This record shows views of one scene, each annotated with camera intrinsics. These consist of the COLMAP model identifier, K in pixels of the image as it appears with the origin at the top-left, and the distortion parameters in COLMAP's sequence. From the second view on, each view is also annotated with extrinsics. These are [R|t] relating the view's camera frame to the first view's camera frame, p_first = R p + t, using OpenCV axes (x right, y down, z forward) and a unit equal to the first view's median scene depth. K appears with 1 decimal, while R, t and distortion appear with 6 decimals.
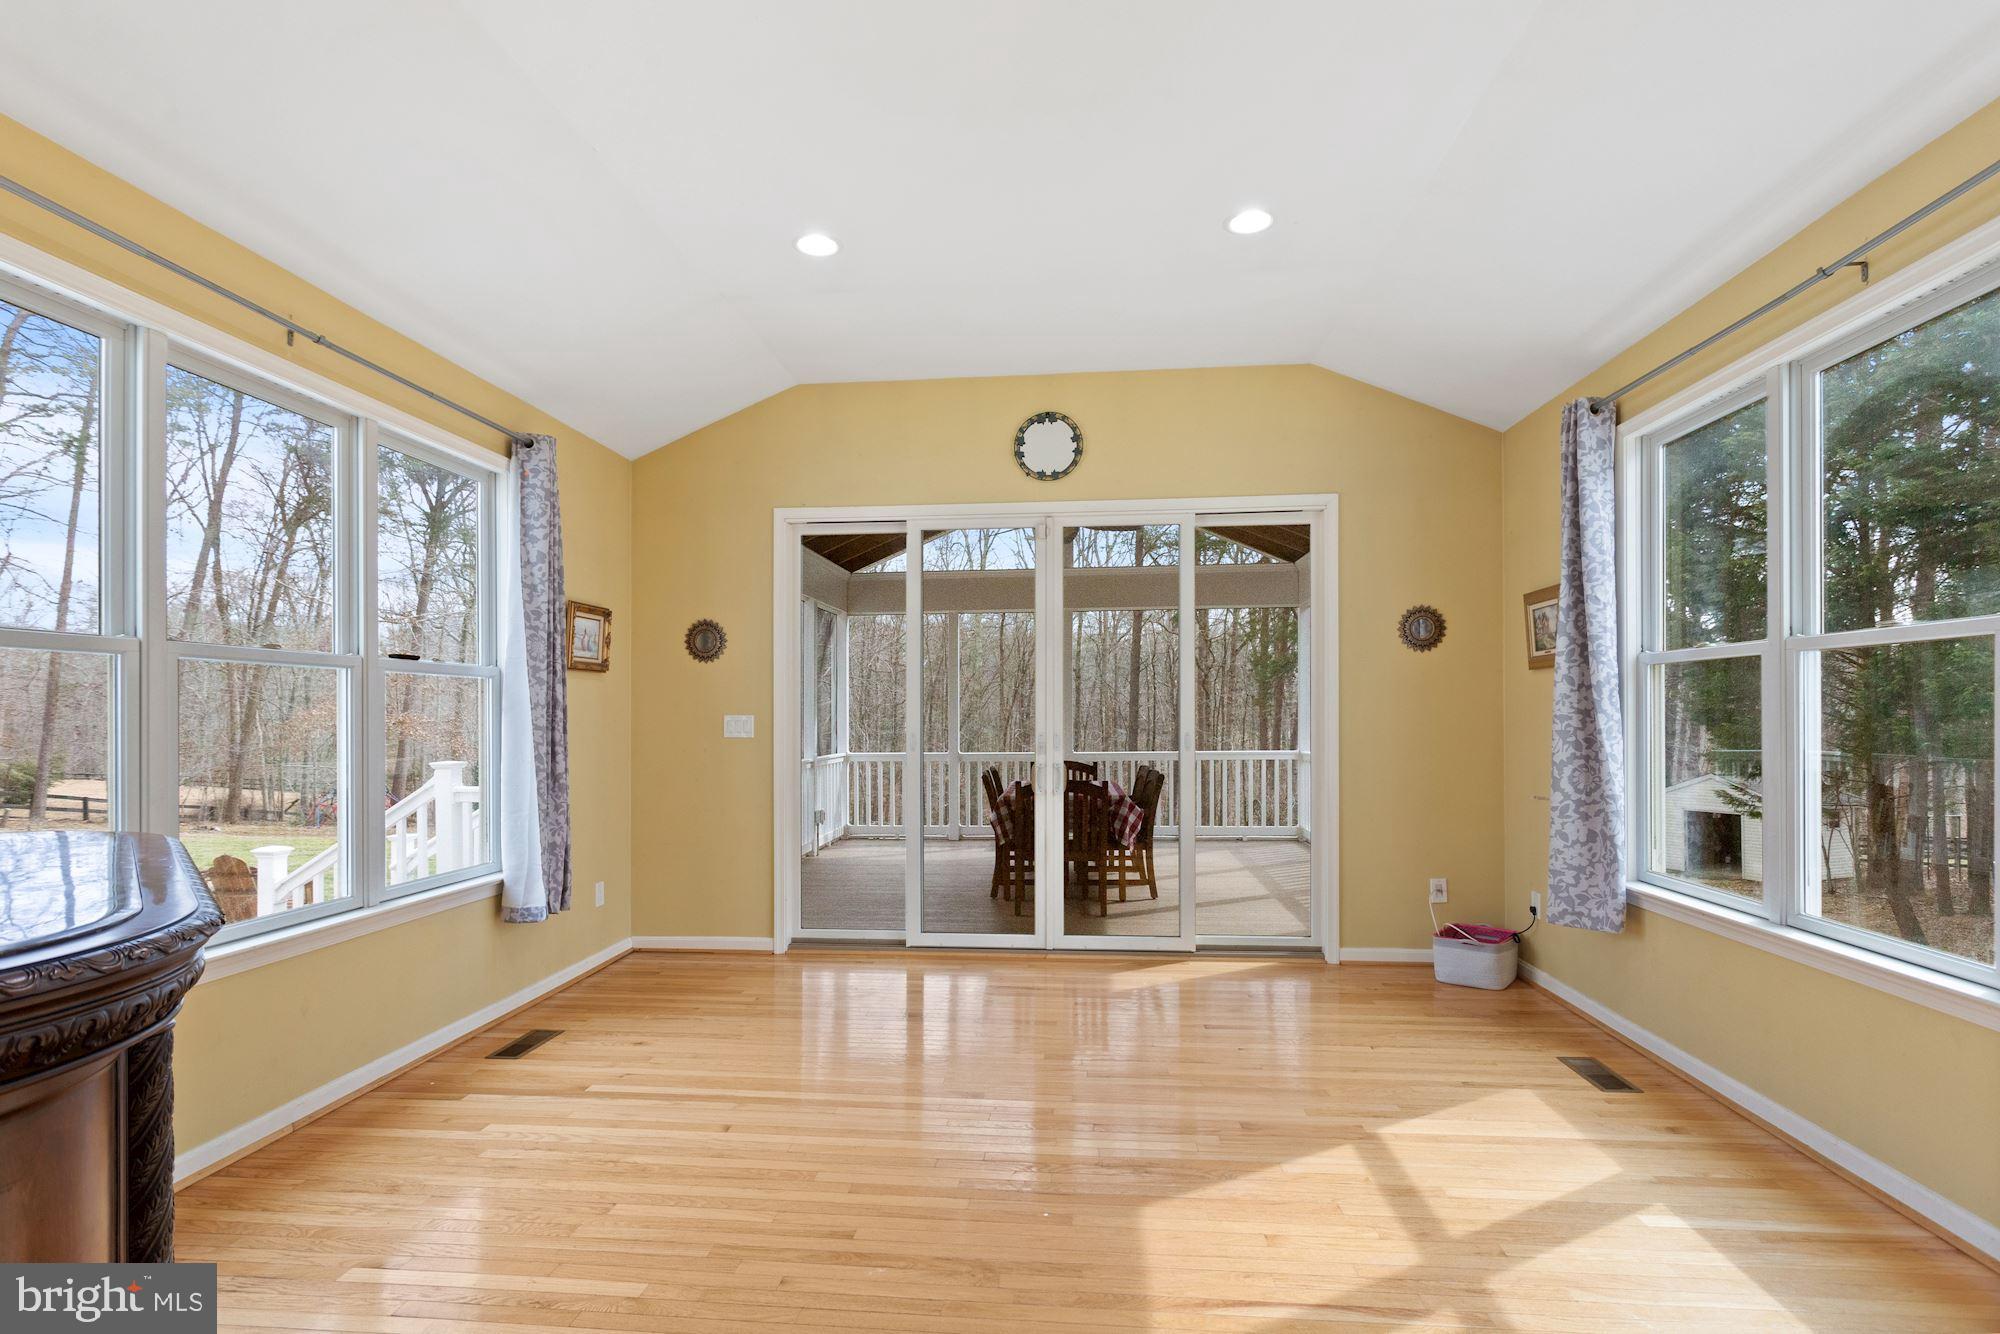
lens RADIAL K [[974.6, 0, 1000.1], [0, 974.6, 710.4], [0, 0, 1]] dist [0.000975, 0.002272]
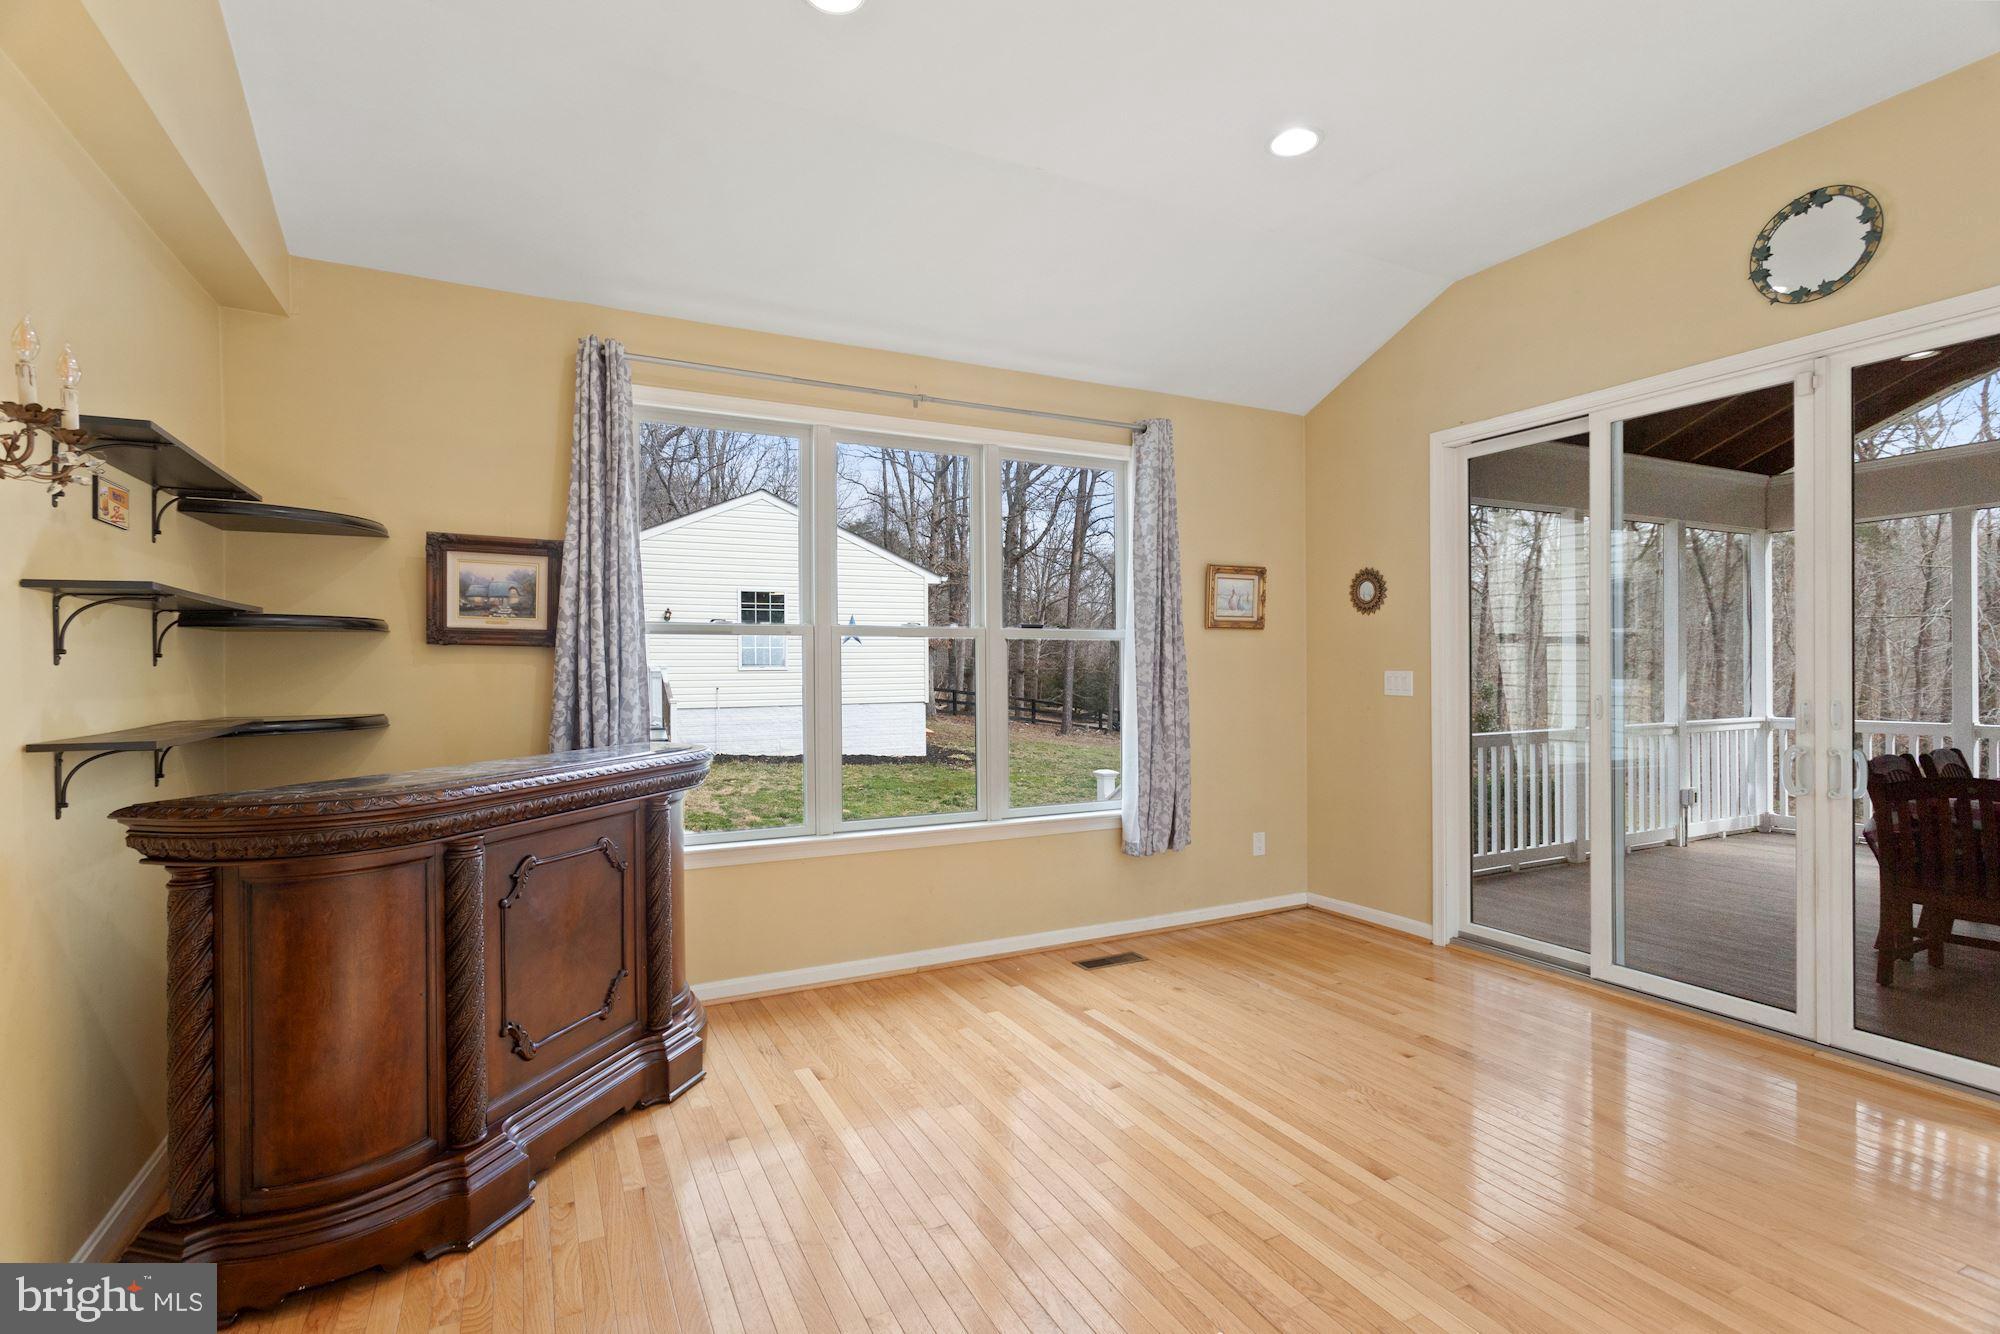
lens RADIAL K [[947.6, 0, 995.8], [0, 947.6, 664.8], [0, 0, 1]] dist [0.001365, 0.001553]
pose [[0.536616, -0.002910, -0.843822, 0.304206], [0.008238, 0.999964, 0.001791, -0.005780], [0.843787, -0.007913, 0.536620, 0.238090]]
